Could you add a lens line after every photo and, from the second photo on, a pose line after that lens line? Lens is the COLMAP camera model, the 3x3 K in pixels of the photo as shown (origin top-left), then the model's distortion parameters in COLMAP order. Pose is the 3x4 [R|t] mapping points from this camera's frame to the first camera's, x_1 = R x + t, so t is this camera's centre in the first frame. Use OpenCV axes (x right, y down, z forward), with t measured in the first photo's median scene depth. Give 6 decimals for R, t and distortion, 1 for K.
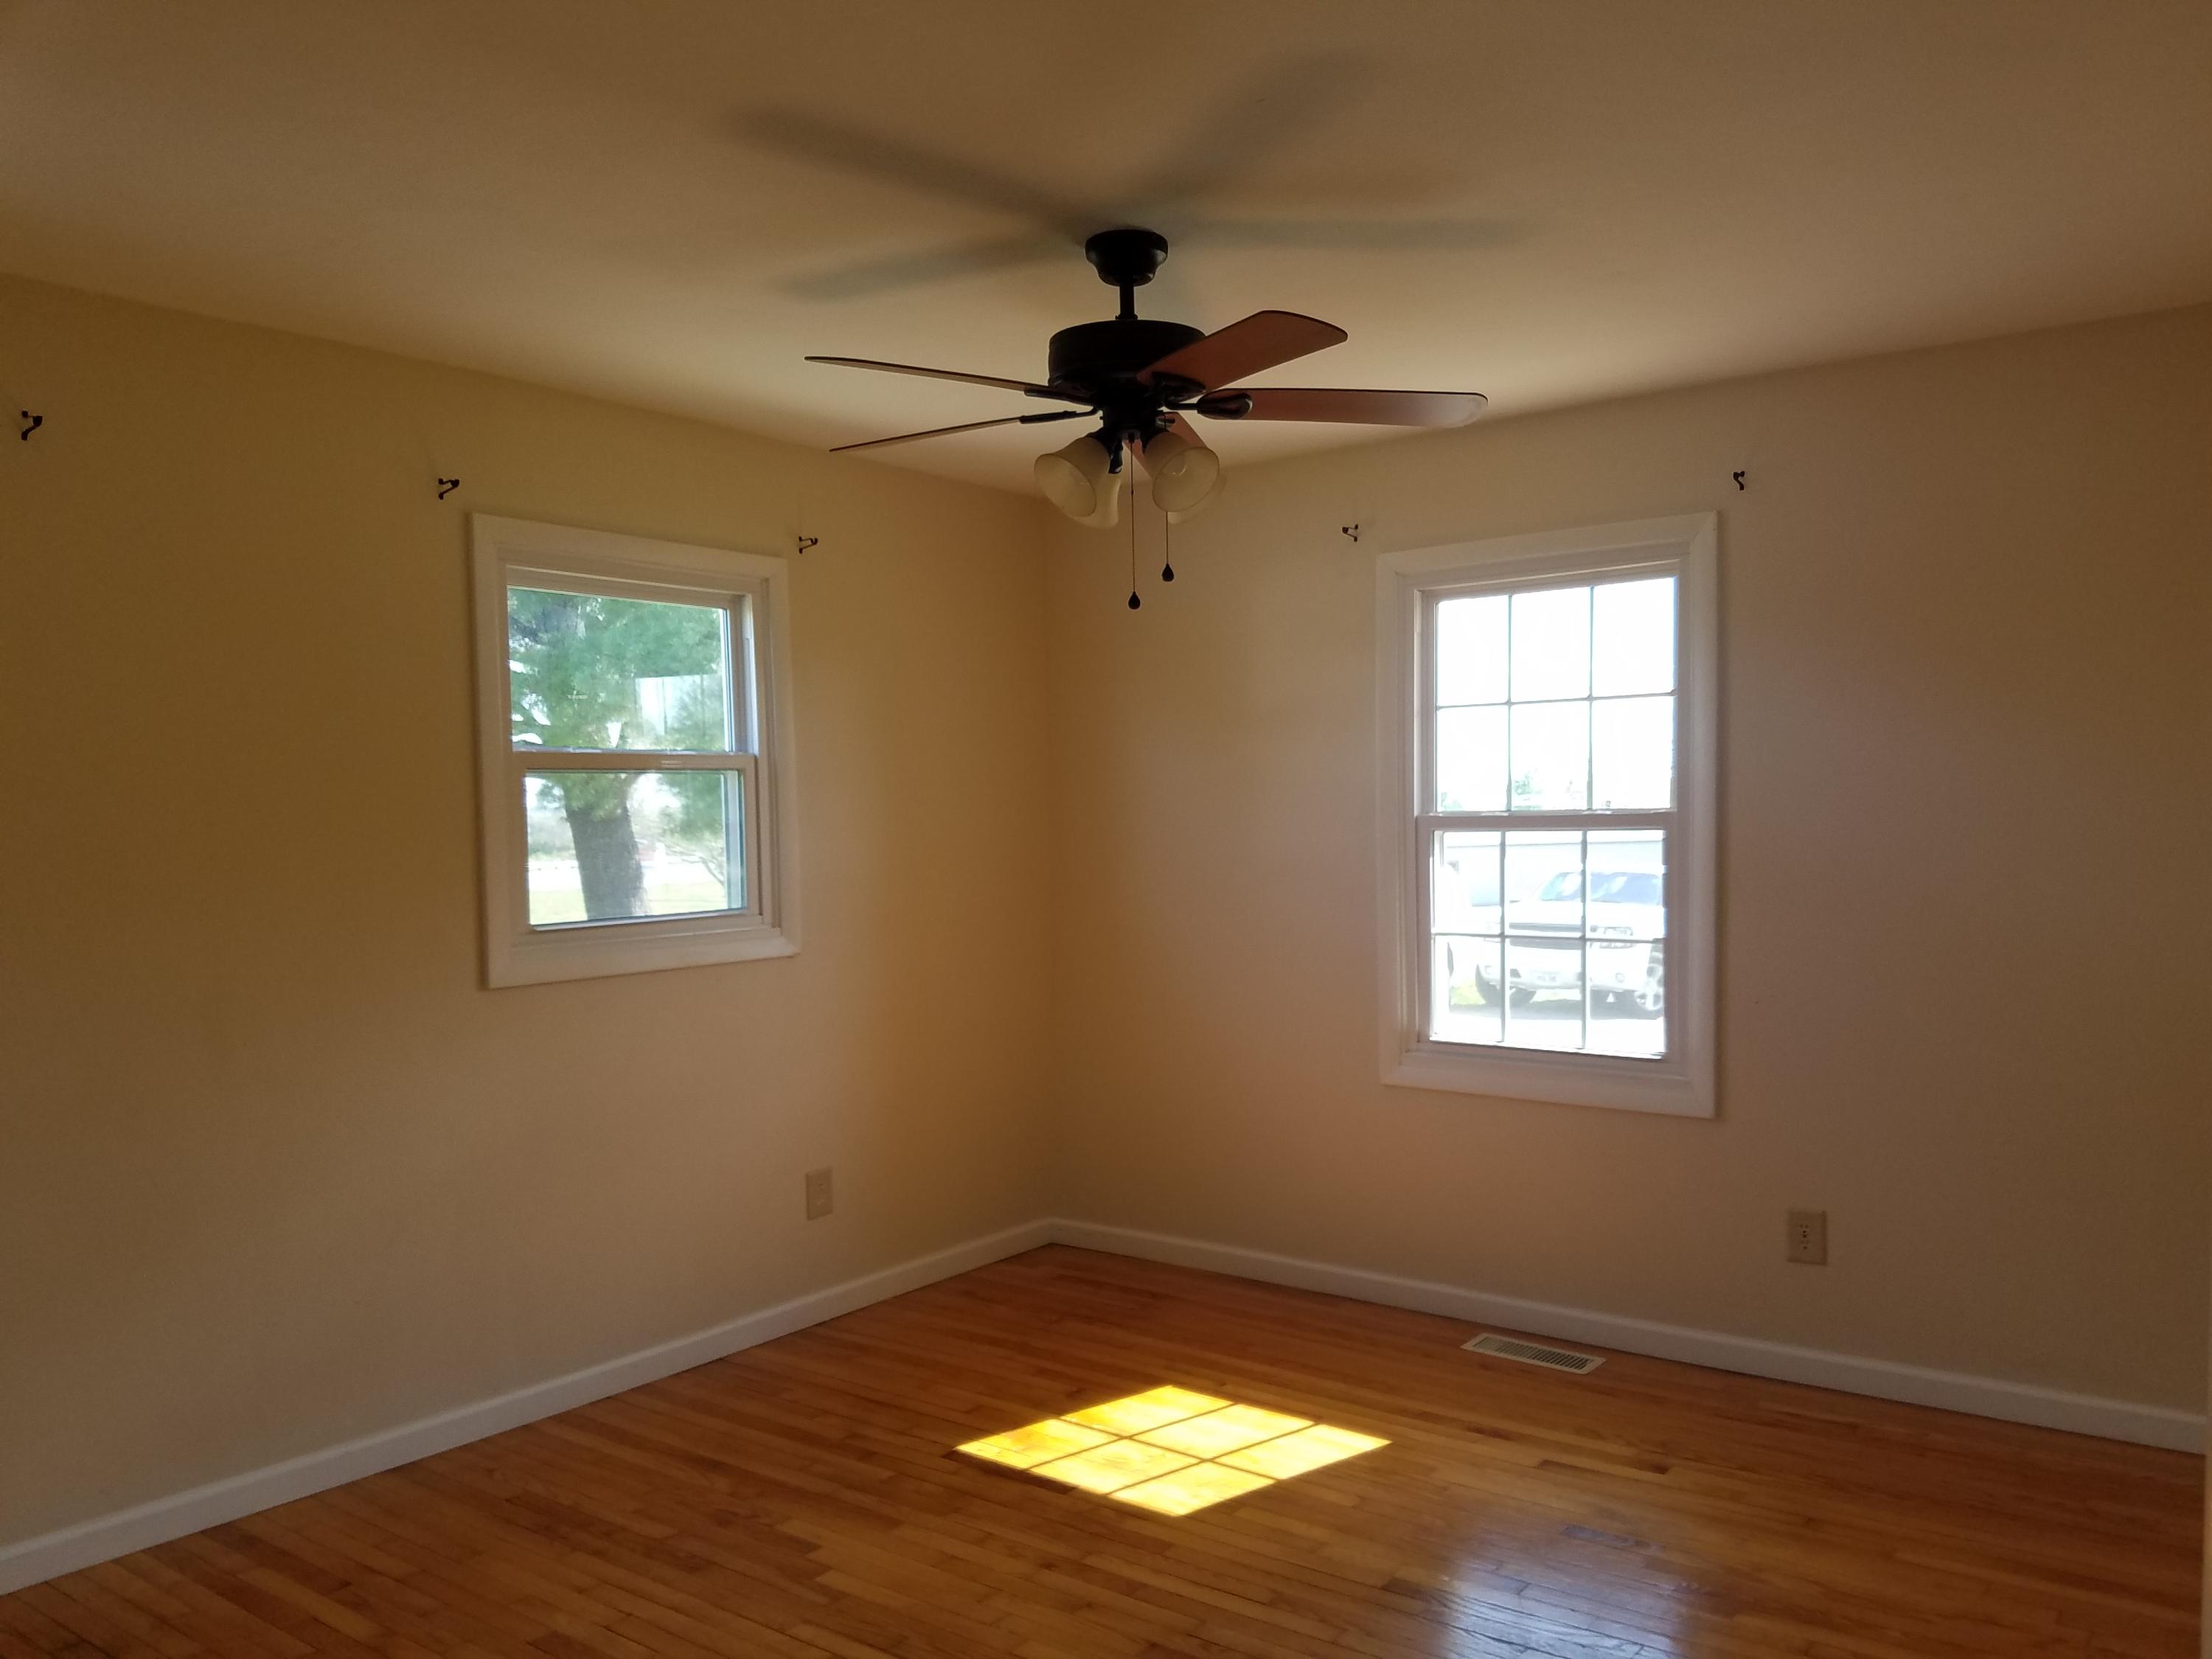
lens RADIAL K [[1691.7, 0, 1147.8], [0, 1691.7, 861.9], [0, 0, 1]] dist [0.011556, -0.047120]
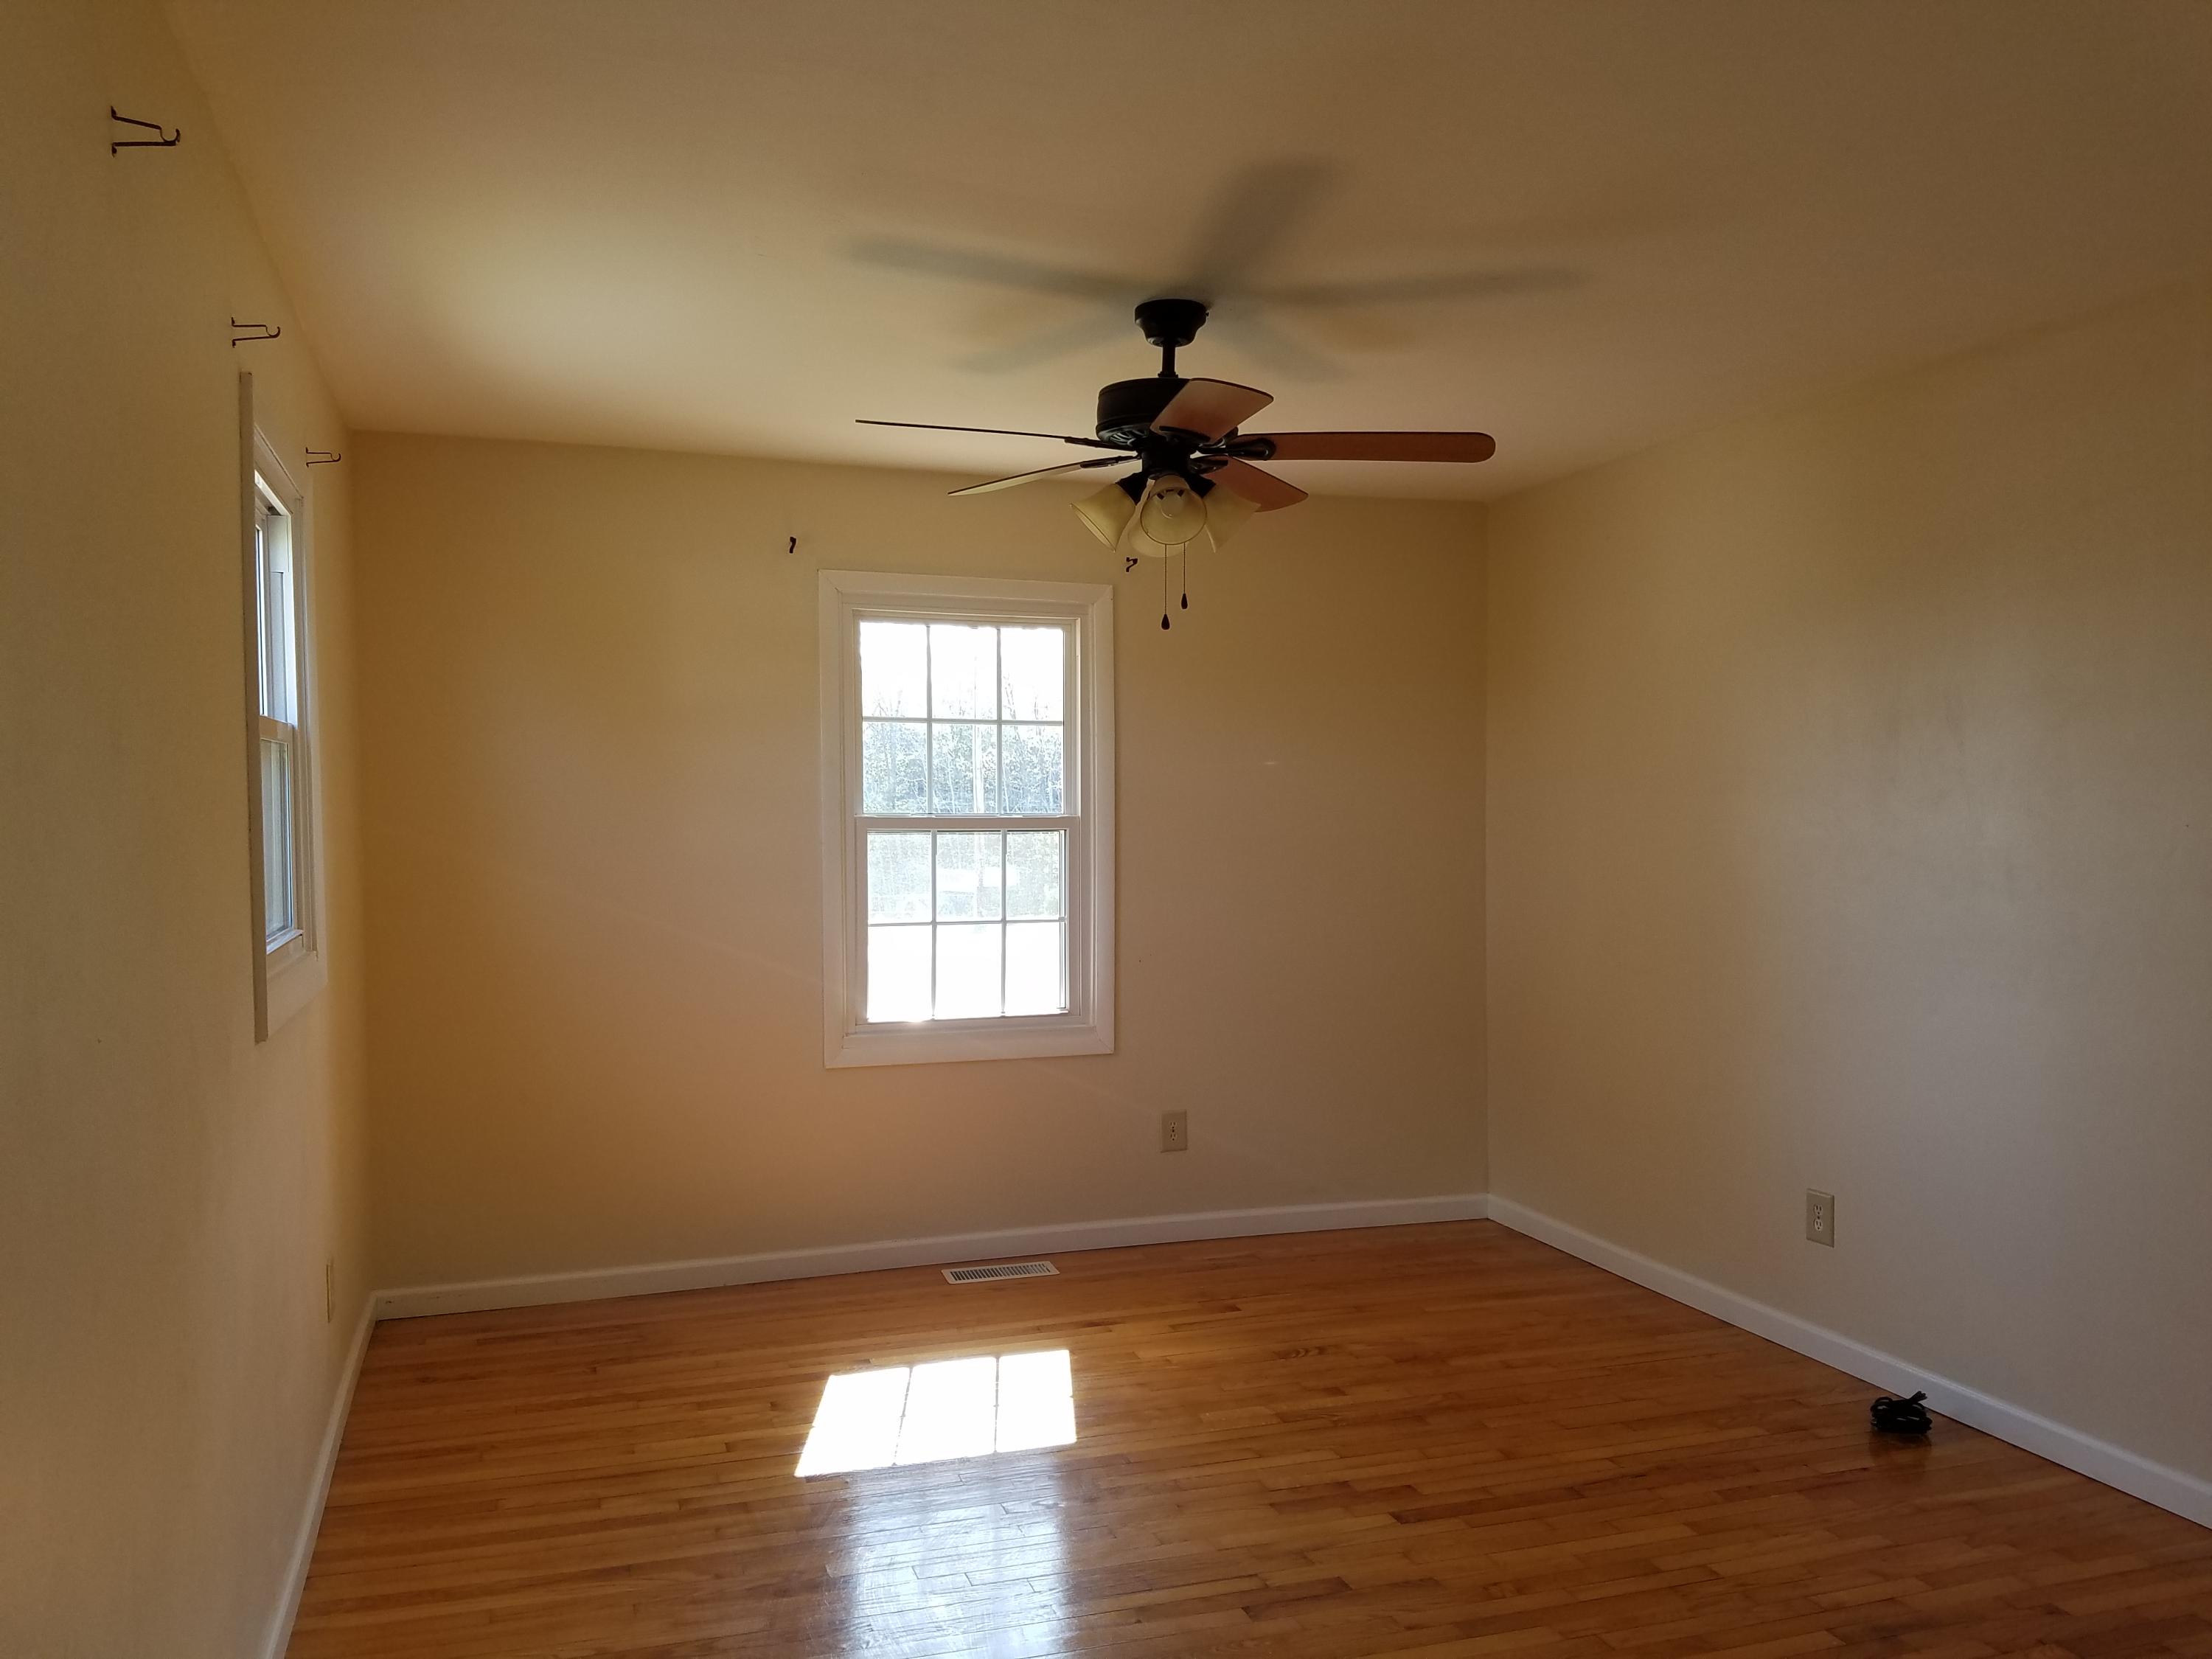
lens RADIAL K [[1691.7, 0, 1086.9], [0, 1691.7, 825.8], [0, 0, 1]] dist [0.011556, -0.047120]
pose [[0.553458, 0.008270, 0.832836, -0.724867], [0.020774, 0.999503, -0.023730, 0.008326], [-0.832618, 0.030435, 0.553011, 0.294774]]
